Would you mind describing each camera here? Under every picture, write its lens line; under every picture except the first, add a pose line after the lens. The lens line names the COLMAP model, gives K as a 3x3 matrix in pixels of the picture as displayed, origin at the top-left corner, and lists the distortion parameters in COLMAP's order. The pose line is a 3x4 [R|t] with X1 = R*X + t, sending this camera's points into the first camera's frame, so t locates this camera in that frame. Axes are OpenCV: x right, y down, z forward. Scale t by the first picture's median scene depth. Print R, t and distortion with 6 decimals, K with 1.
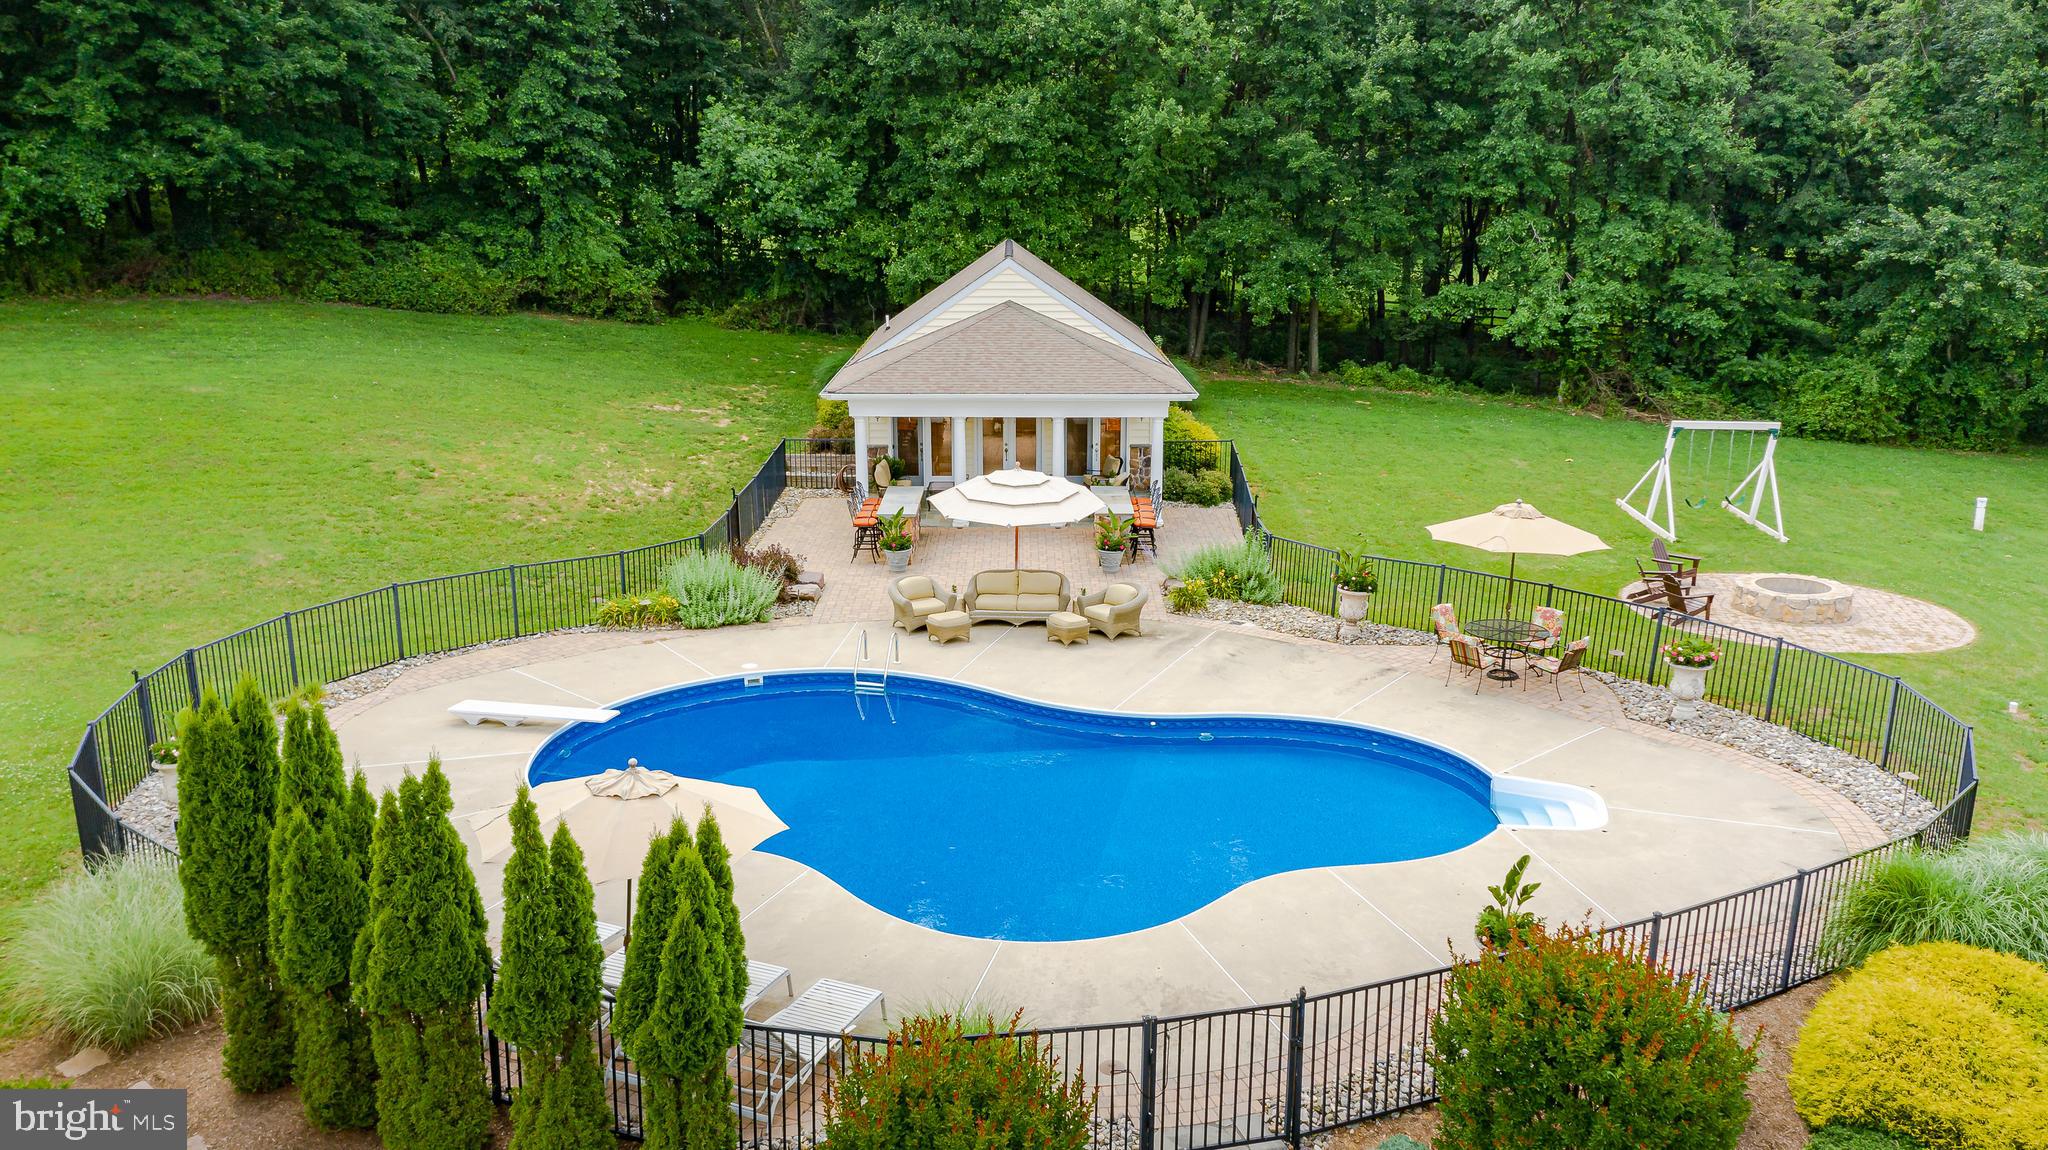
lens RADIAL K [[1573.5, 0, 1032.3], [0, 1573.5, 587.3], [0, 0, 1]] dist [0.266088, -0.348114]
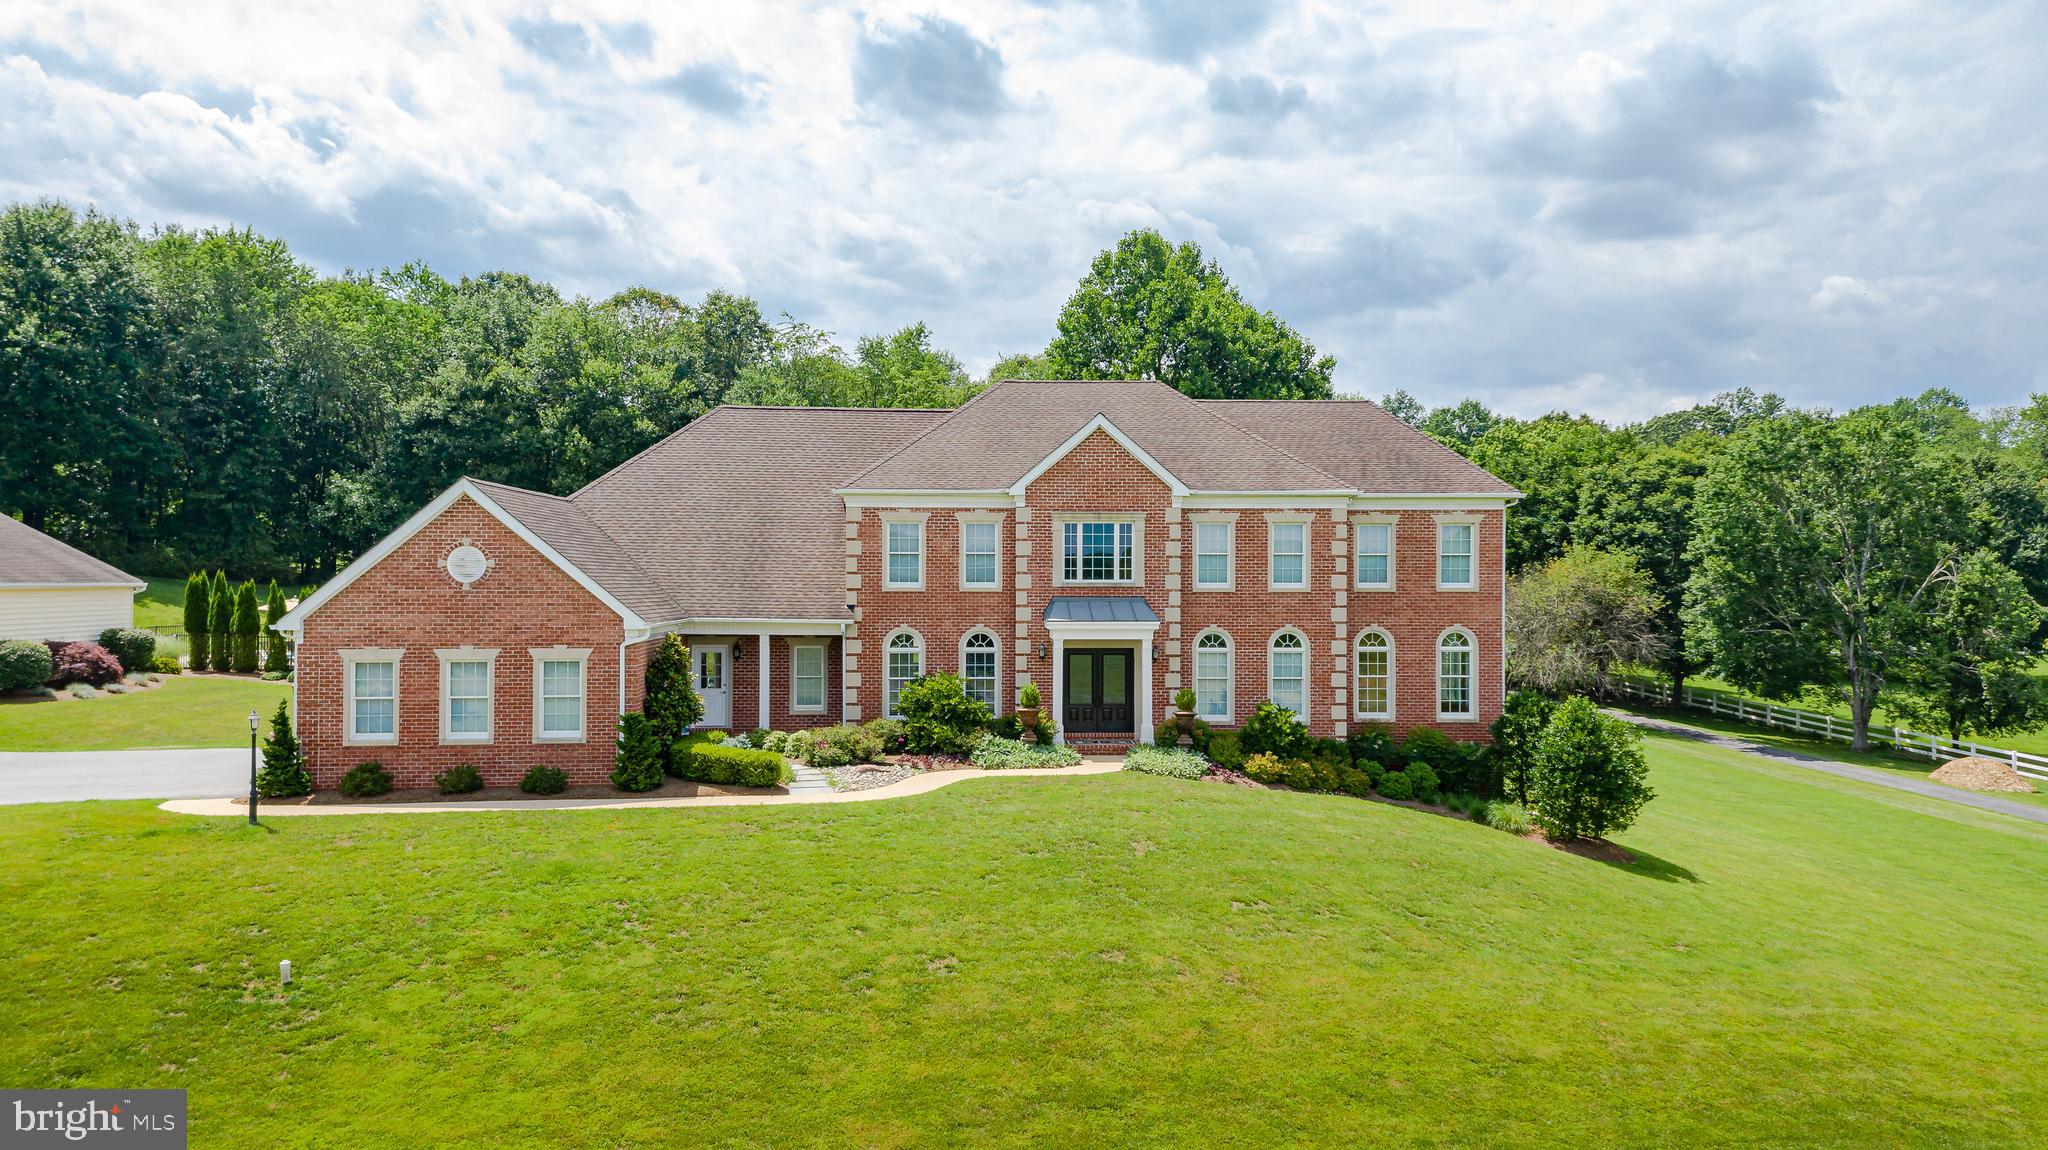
lens RADIAL K [[1573.5, 0, 1032.3], [0, 1573.5, 587.3], [0, 0, 1]] dist [0.266088, -0.348114]
pose [[0.978541, -0.000903, 0.206048, 0.239451], [0.051055, 0.969870, -0.238215, 0.374053], [-0.199625, 0.243623, 0.949104, -1.084361]]
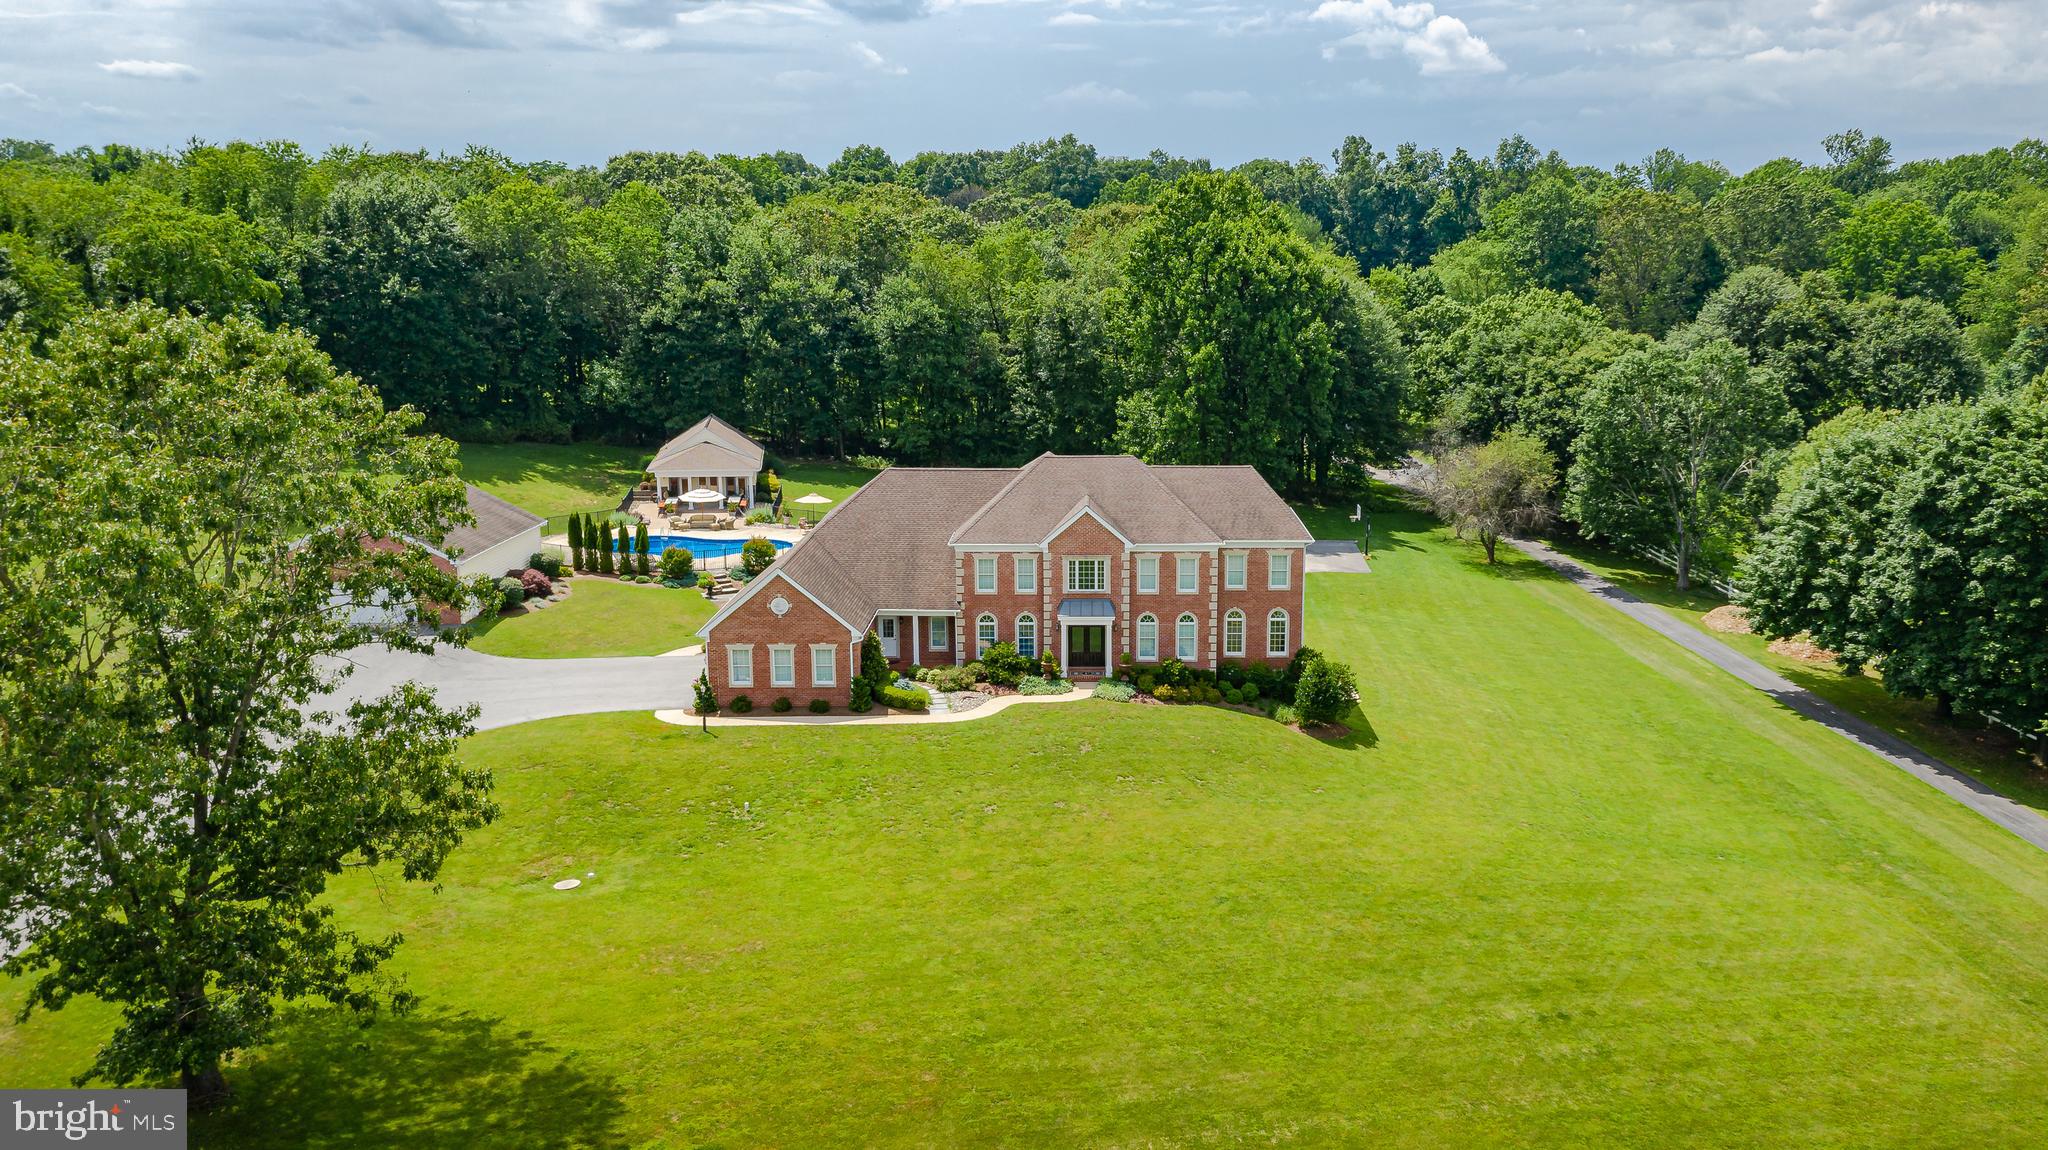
lens RADIAL K [[1644.3, 0, 1086.6], [0, 1644.3, 602.7], [0, 0, 1]] dist [0.246708, -0.312457]
pose [[0.988823, -0.034093, 0.145142, 0.201037], [0.039717, 0.998561, -0.036027, 0.242960], [-0.143705, 0.041389, 0.988755, -1.979969]]
